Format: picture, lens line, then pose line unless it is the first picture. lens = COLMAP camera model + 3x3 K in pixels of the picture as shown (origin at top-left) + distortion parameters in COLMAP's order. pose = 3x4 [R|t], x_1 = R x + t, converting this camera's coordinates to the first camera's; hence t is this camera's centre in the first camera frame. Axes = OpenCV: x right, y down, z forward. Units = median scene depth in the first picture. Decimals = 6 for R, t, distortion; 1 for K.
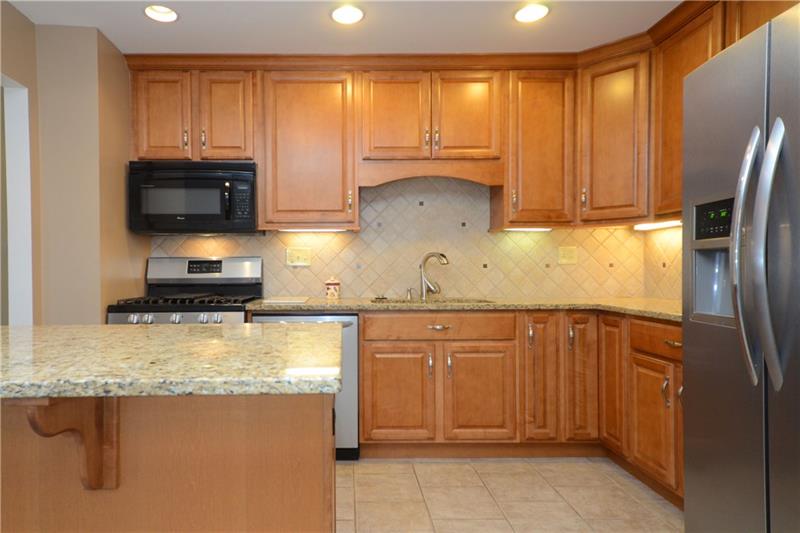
lens RADIAL K [[501.4, 0, 345.7], [0, 501.4, 272.3], [0, 0, 1]] dist [0.033901, -0.001710]
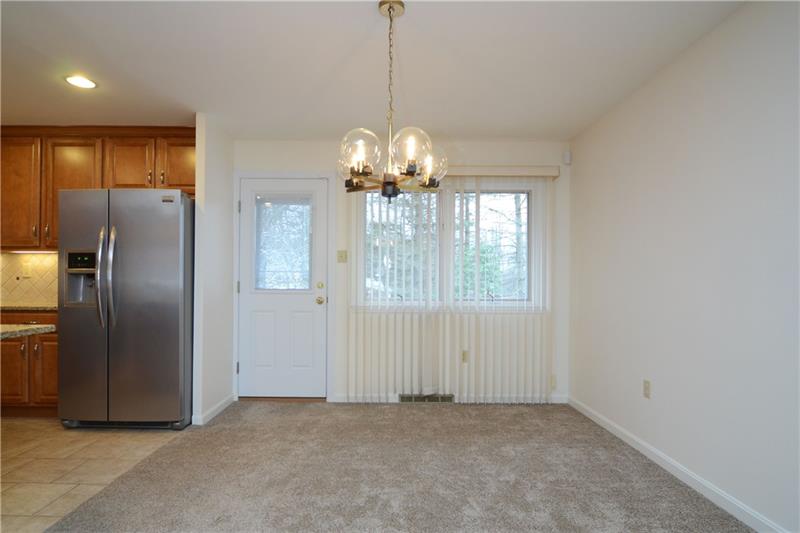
lens RADIAL K [[444.8, 0, 390.8], [0, 444.8, 284.5], [0, 0, 1]] dist [-0.009383, -0.002389]
pose [[-0.000976, -0.000694, 0.999999, -0.646970], [-0.000984, 0.999999, 0.000693, 0.000650], [-0.999999, -0.000984, -0.000977, -0.198141]]
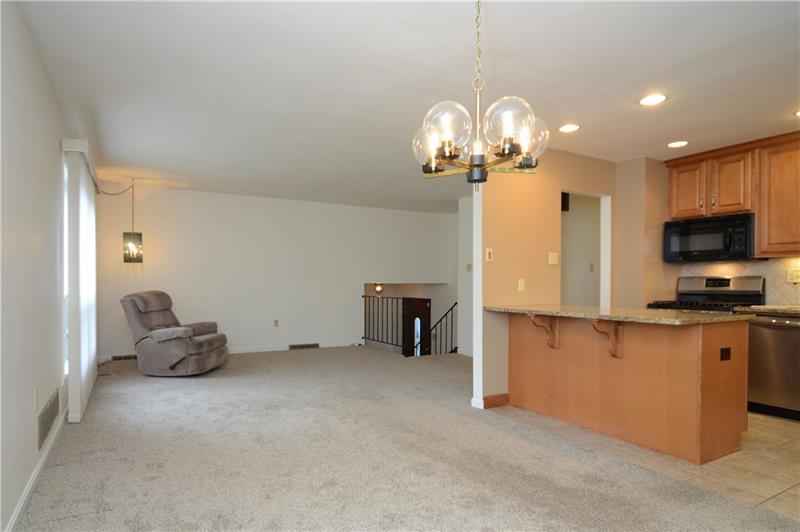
lens RADIAL K [[444.8, 0, 388.1], [0, 444.8, 289.1], [0, 0, 1]] dist [-0.009383, -0.002389]
pose [[0.484164, 0.019251, -0.874765, 0.440155], [-0.010599, 0.999814, 0.016137, -0.003442], [0.874913, 0.001459, 0.484278, -0.558965]]
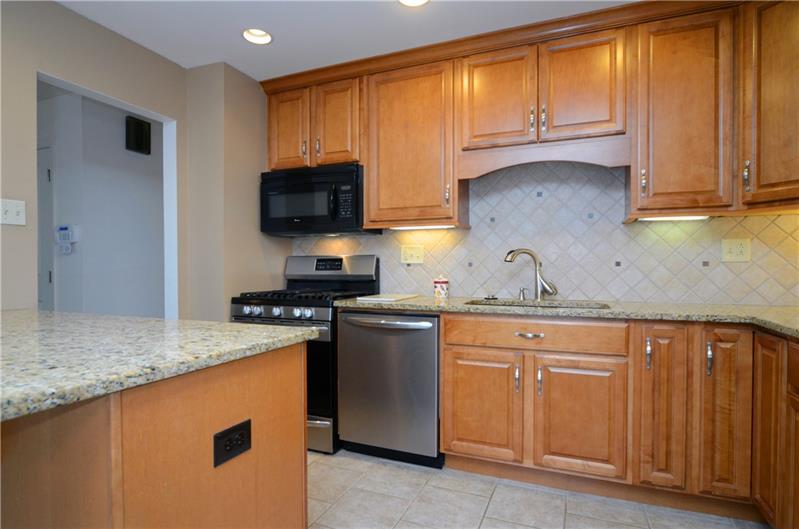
lens RADIAL K [[427.5, 0, 397.3], [0, 427.5, 272.9], [0, 0, 1]] dist [-0.016935, 0.002206]
pose [[0.920575, 0.009082, -0.390460, 0.238406], [-0.006192, 0.999943, 0.008659, -0.001621], [0.390516, -0.005554, 0.920579, 0.218217]]
